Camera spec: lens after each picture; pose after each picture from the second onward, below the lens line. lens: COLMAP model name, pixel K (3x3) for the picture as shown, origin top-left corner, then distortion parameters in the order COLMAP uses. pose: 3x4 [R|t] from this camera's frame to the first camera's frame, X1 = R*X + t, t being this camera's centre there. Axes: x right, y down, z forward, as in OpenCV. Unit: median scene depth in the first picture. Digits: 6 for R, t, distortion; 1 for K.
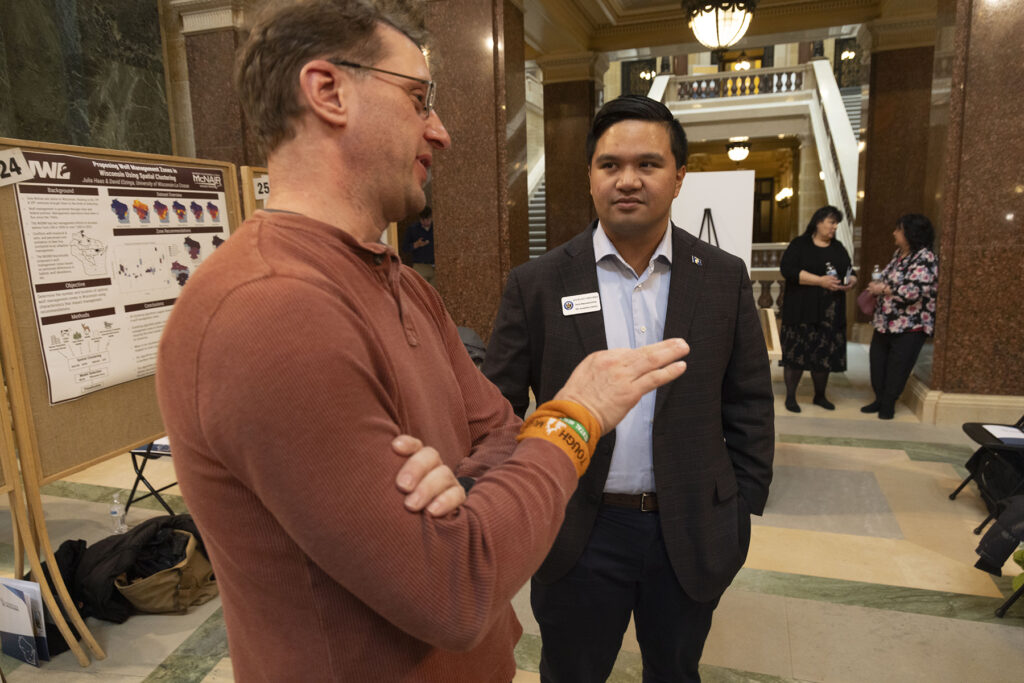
lens RADIAL K [[701.1, 0, 512.0], [0, 701.1, 341.5], [0, 0, 1]] dist [0.021723, 0.005565]
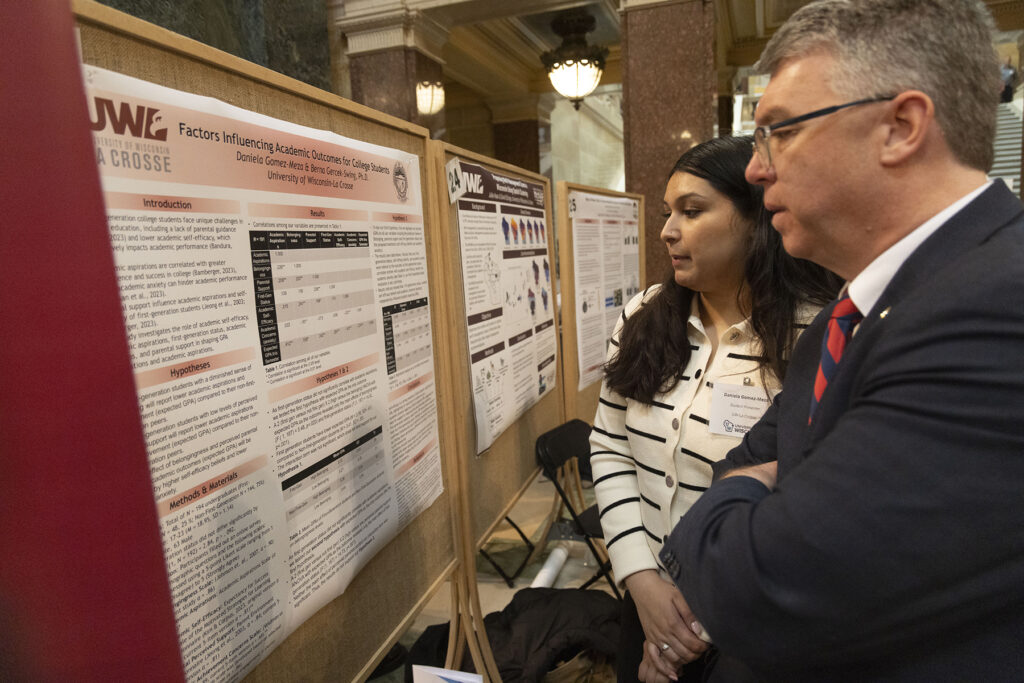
lens RADIAL K [[701.1, 0, 512.0], [0, 701.1, 341.5], [0, 0, 1]] dist [0.021723, 0.005565]
pose [[0.999698, -0.024298, 0.003783, -0.286476], [0.024428, 0.998930, -0.039258, -0.007273], [-0.002825, 0.039338, 0.999222, 0.073546]]
